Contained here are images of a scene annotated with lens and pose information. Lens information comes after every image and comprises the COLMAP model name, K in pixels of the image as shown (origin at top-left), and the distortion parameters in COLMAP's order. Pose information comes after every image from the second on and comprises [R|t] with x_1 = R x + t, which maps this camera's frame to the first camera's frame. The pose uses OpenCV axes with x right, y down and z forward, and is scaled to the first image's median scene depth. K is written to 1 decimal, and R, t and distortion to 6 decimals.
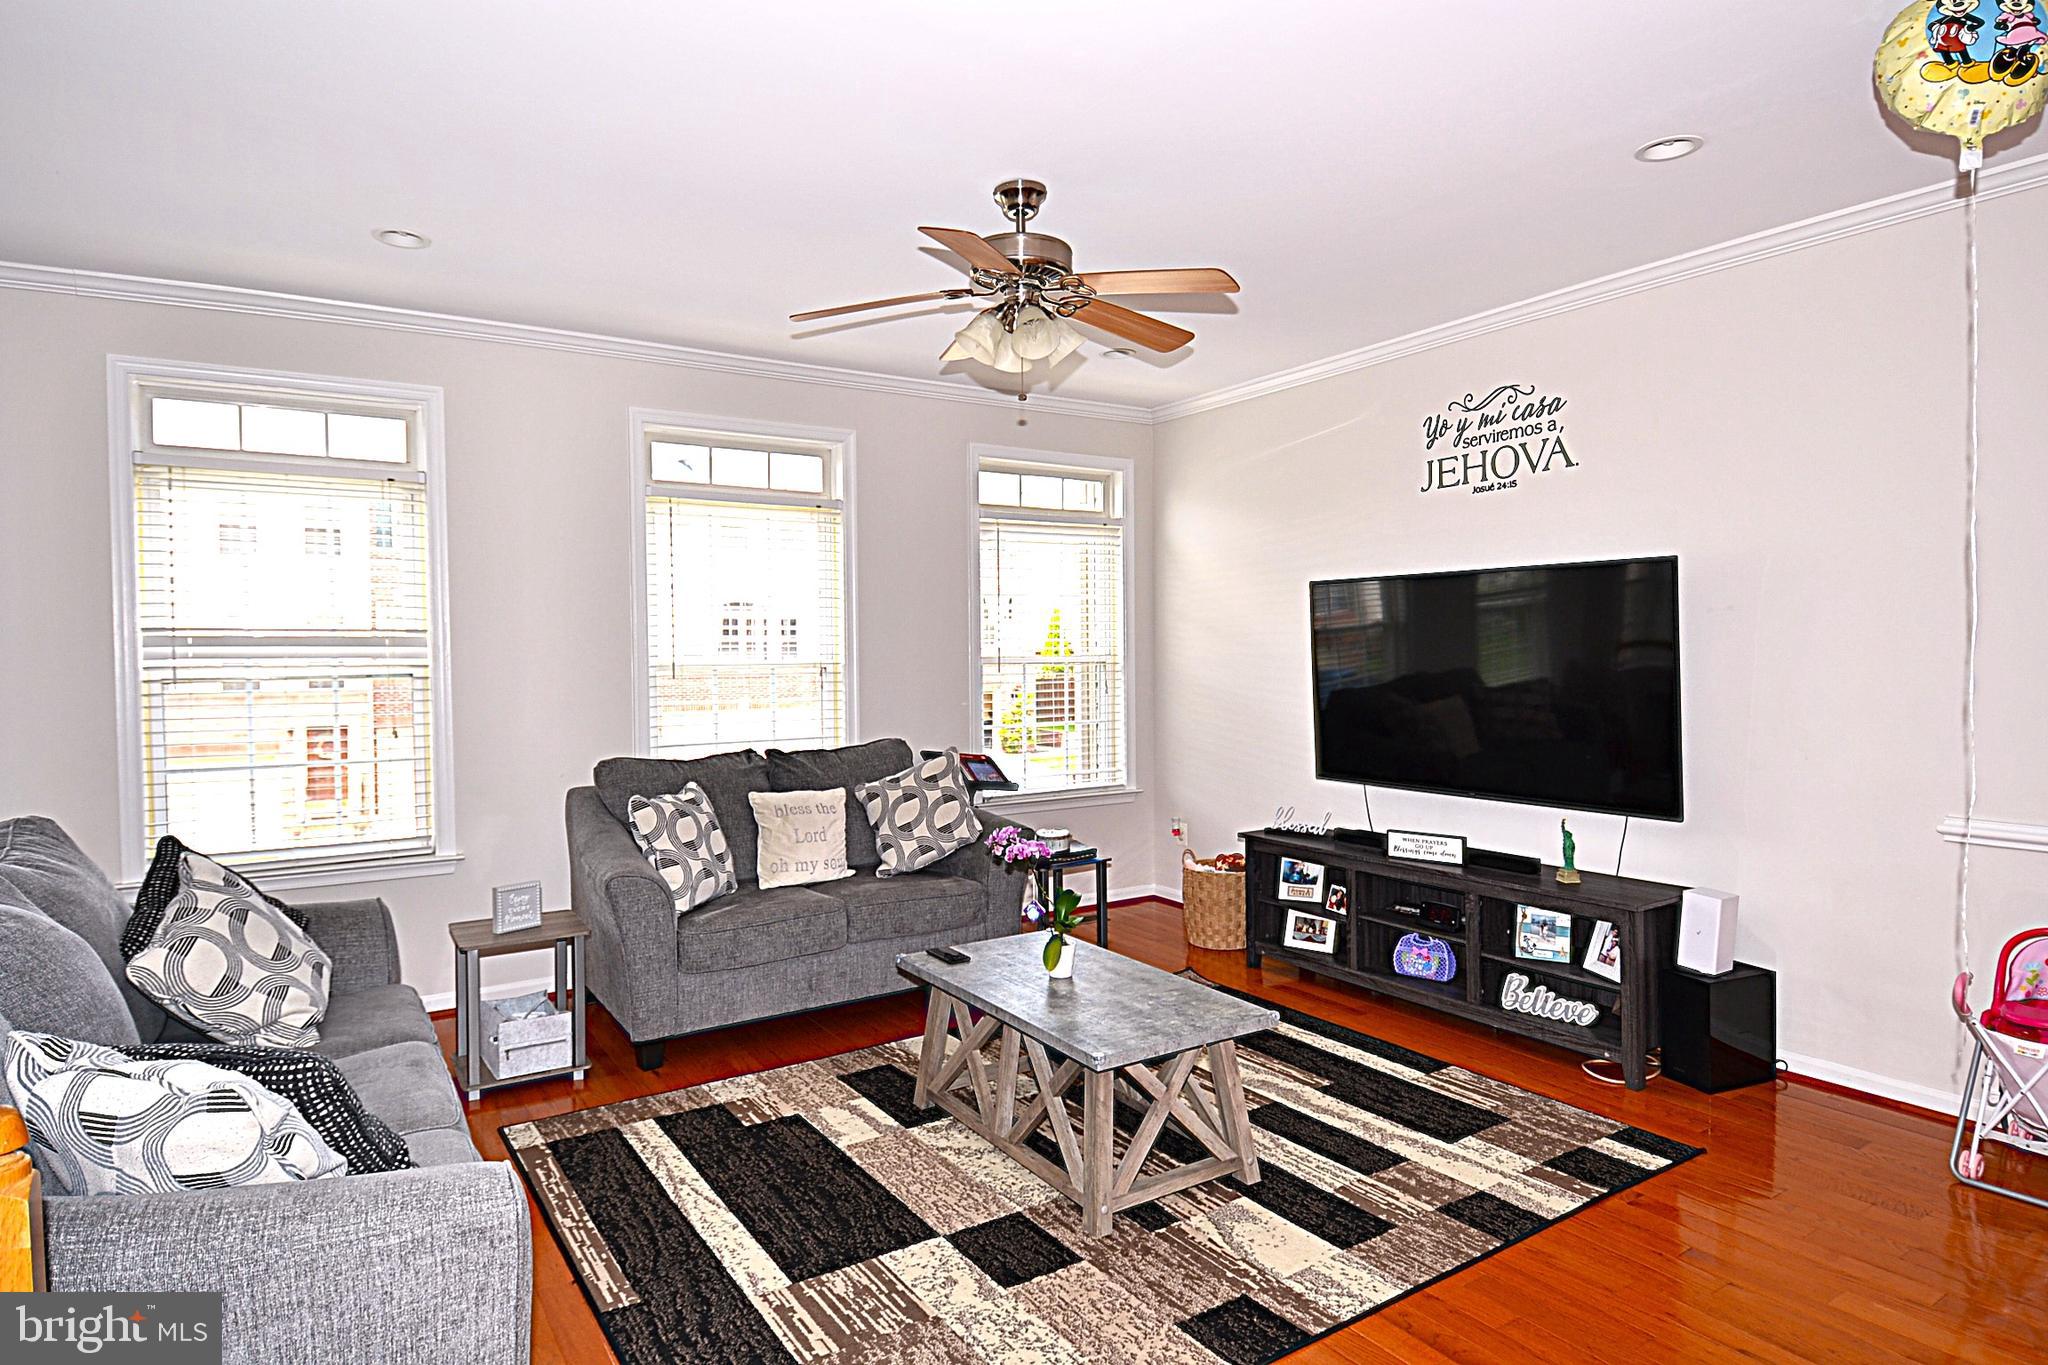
lens RADIAL K [[1144.8, 0, 1035.4], [0, 1144.8, 683.1], [0, 0, 1]] dist [0.061483, -0.072113]
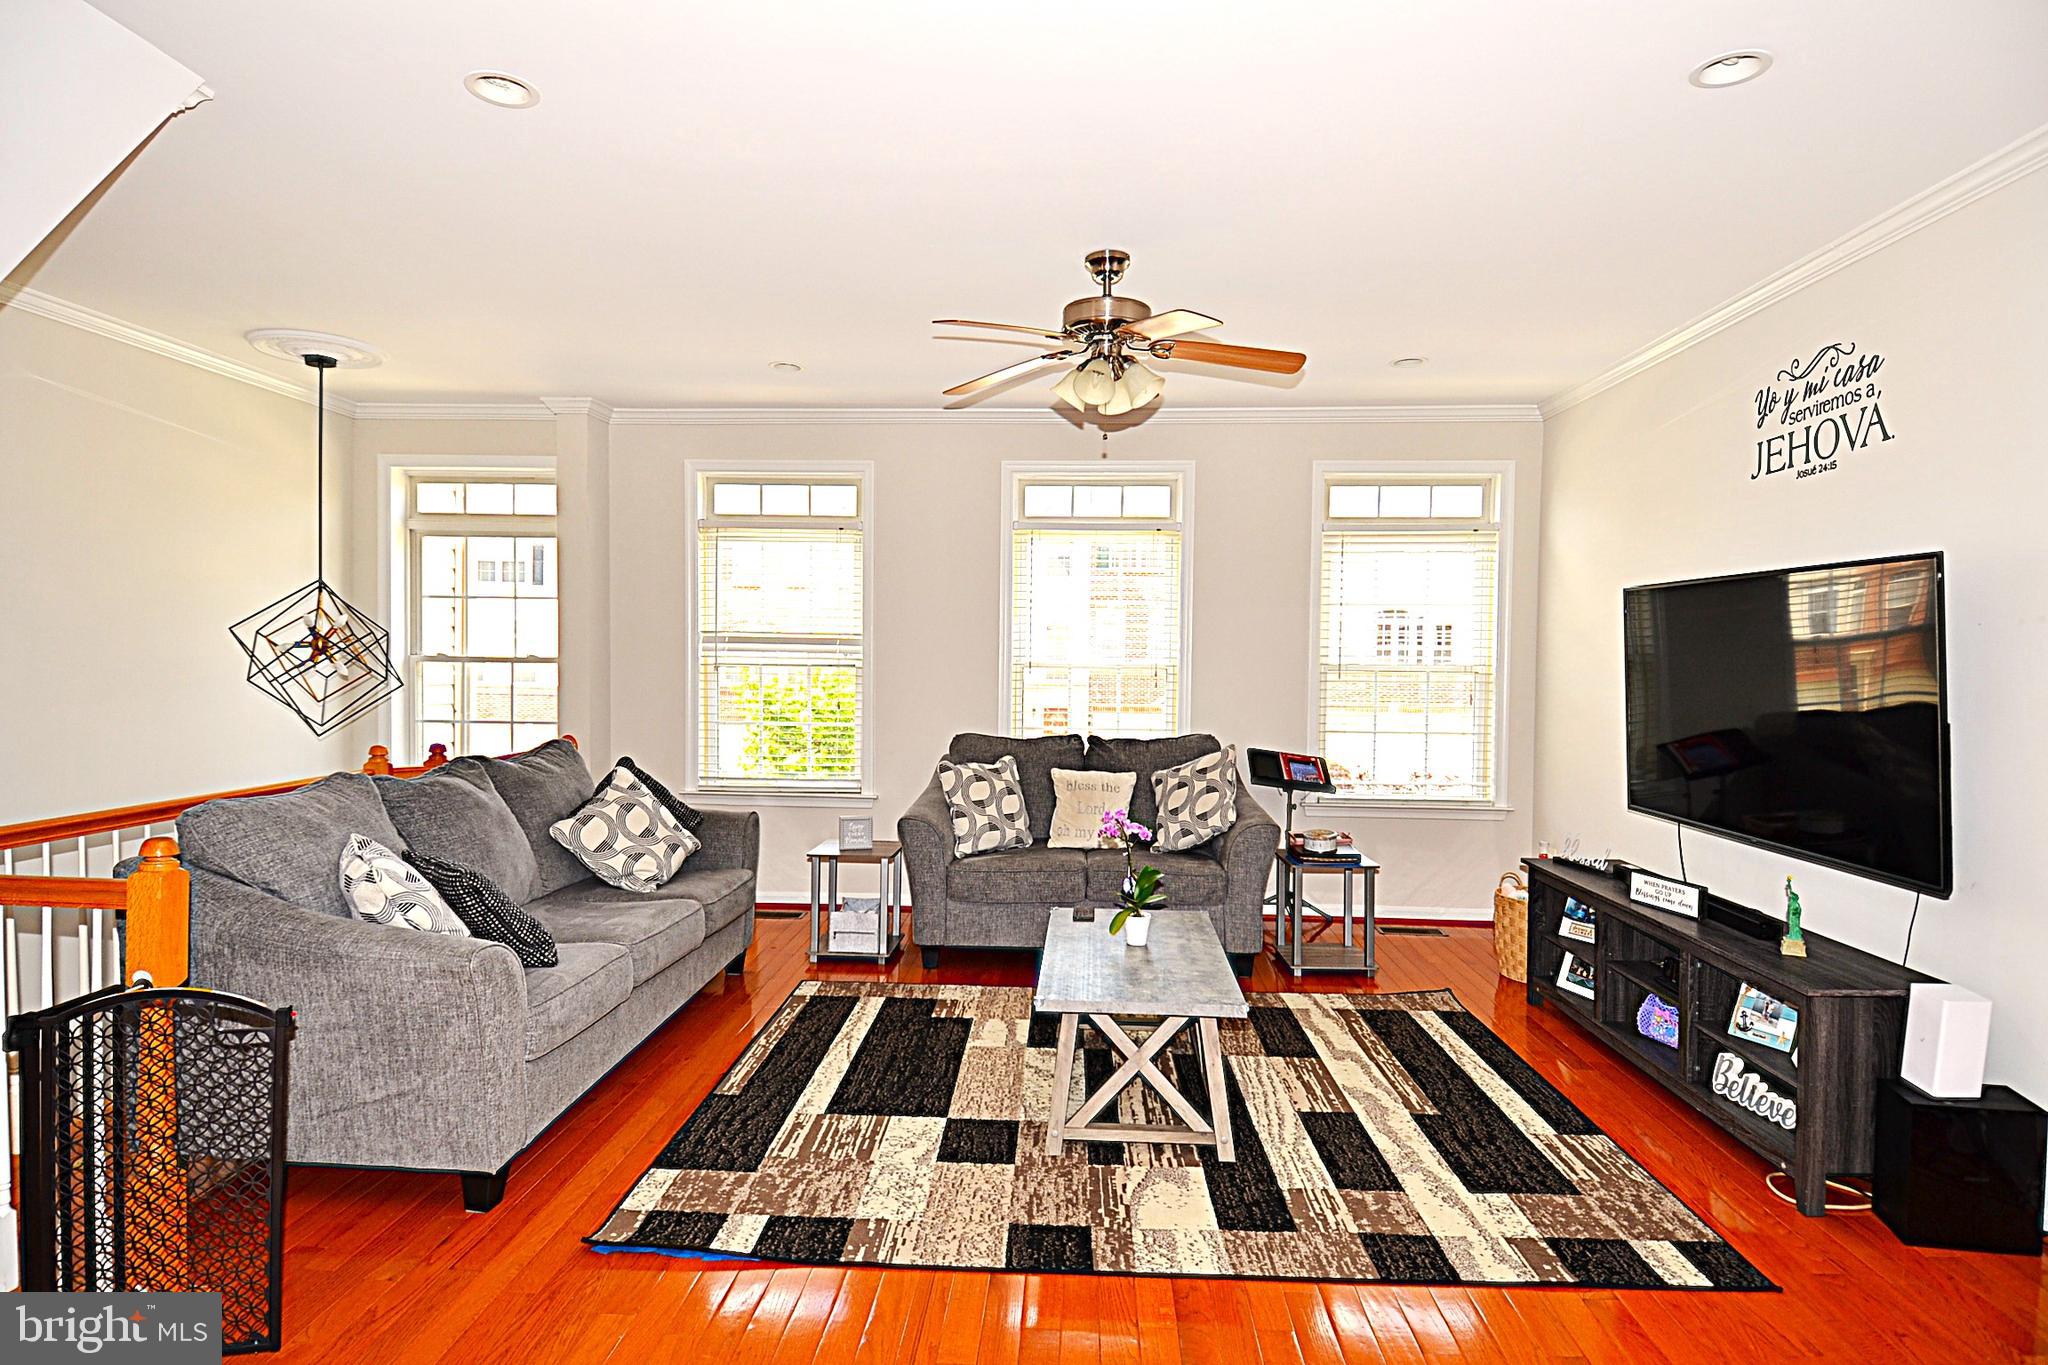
lens RADIAL K [[1078.1, 0, 1038.6], [0, 1078.1, 685.0], [0, 0, 1]] dist [0.060406, -0.074462]
pose [[0.812827, 0.036152, -0.581382, 0.457175], [-0.037215, 0.999256, 0.010106, -0.005506], [0.581315, 0.013422, 0.813568, 0.061531]]
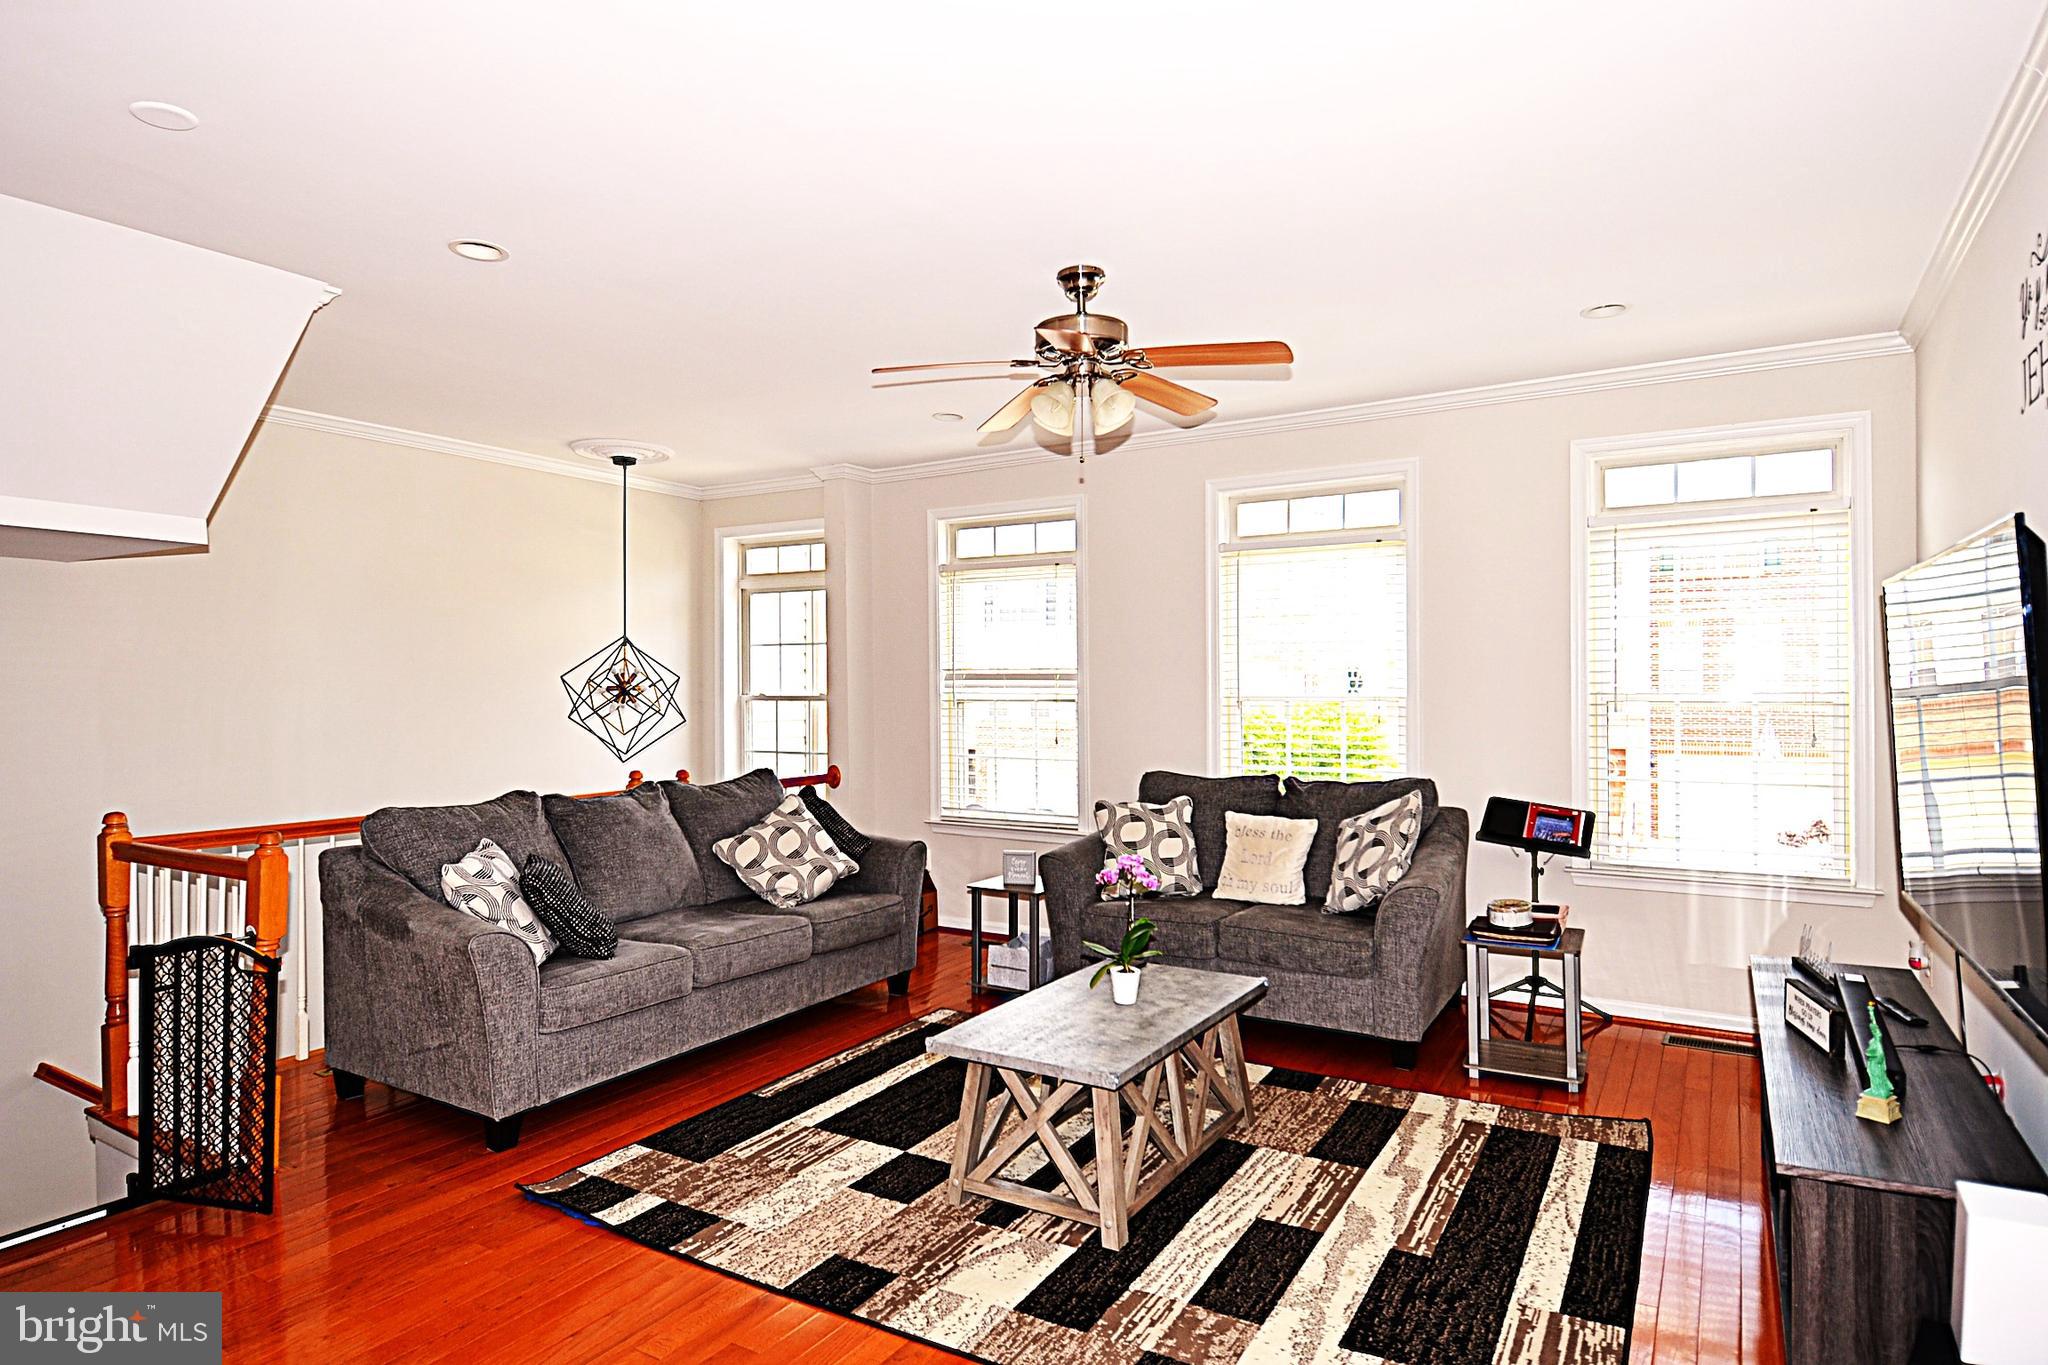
lens RADIAL K [[1144.8, 0, 1035.4], [0, 1144.8, 683.1], [0, 0, 1]] dist [0.061483, -0.072113]
pose [[0.439400, 0.006739, -0.898266, 0.759475], [-0.026628, 0.999630, -0.005526, -0.021145], [0.897897, 0.026348, 0.439417, 0.381717]]
